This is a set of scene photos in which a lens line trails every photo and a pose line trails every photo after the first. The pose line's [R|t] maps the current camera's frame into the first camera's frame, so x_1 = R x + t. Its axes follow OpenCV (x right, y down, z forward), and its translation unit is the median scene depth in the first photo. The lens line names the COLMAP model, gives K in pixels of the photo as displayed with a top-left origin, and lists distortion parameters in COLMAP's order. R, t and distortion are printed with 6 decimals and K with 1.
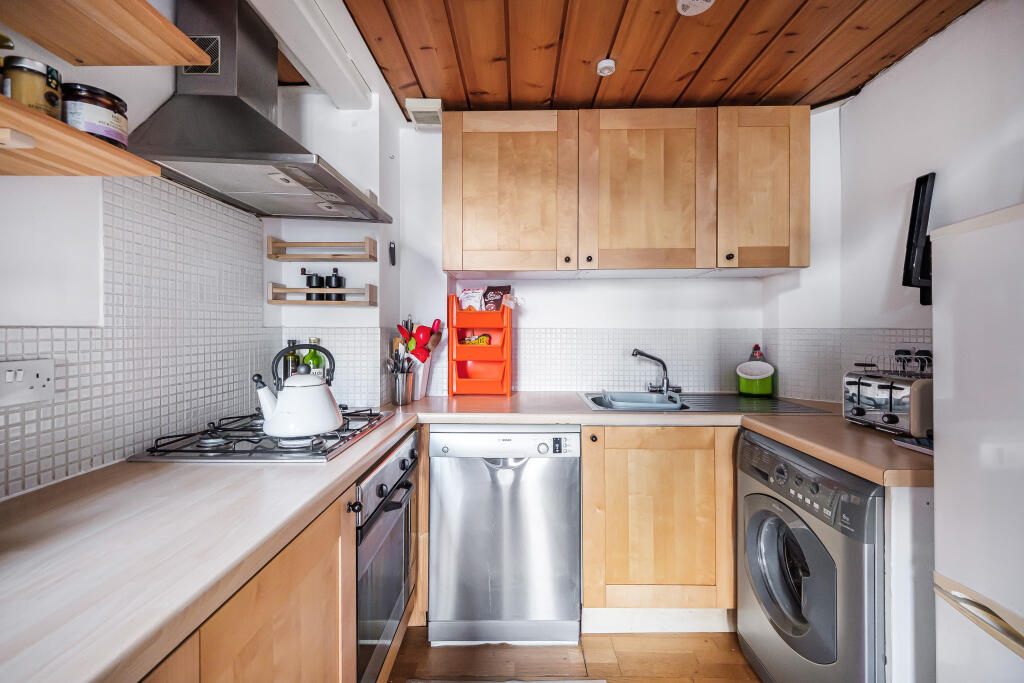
lens RADIAL K [[428.6, 0, 512.2], [0, 428.6, 329.0], [0, 0, 1]] dist [0.011795, -0.000423]
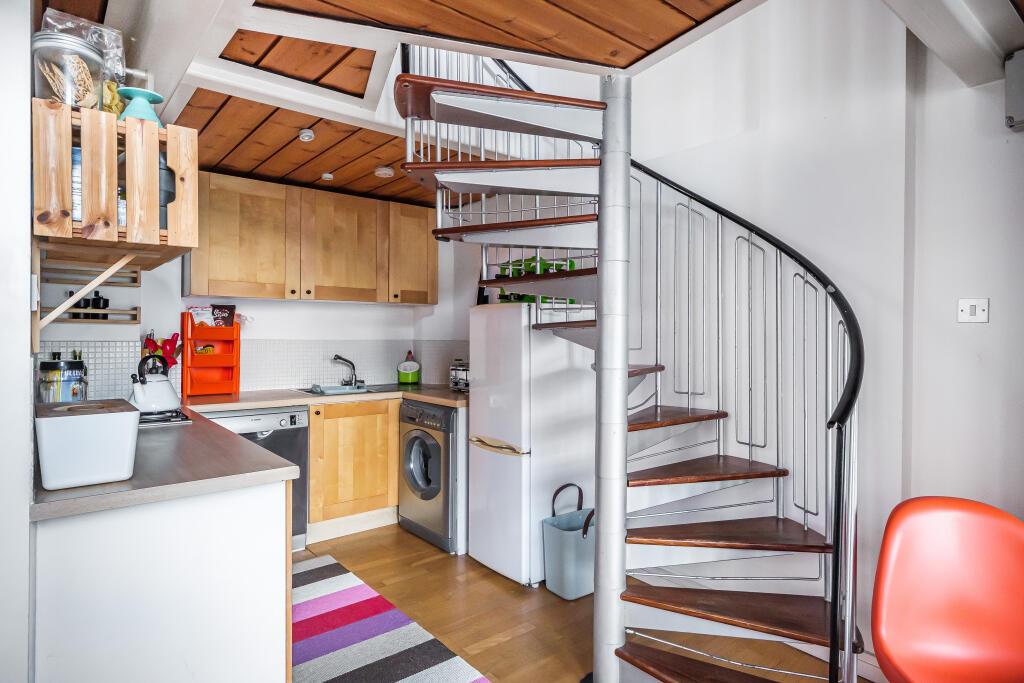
lens RADIAL K [[574.5, 0, 512.6], [0, 574.5, 329.0], [0, 0, 1]] dist [0.002055, 0.000727]
pose [[0.764069, 0.009153, 0.645069, -0.538592], [-0.006685, 0.999958, -0.006270, -0.033474], [-0.645100, 0.000478, 0.764098, -0.910274]]
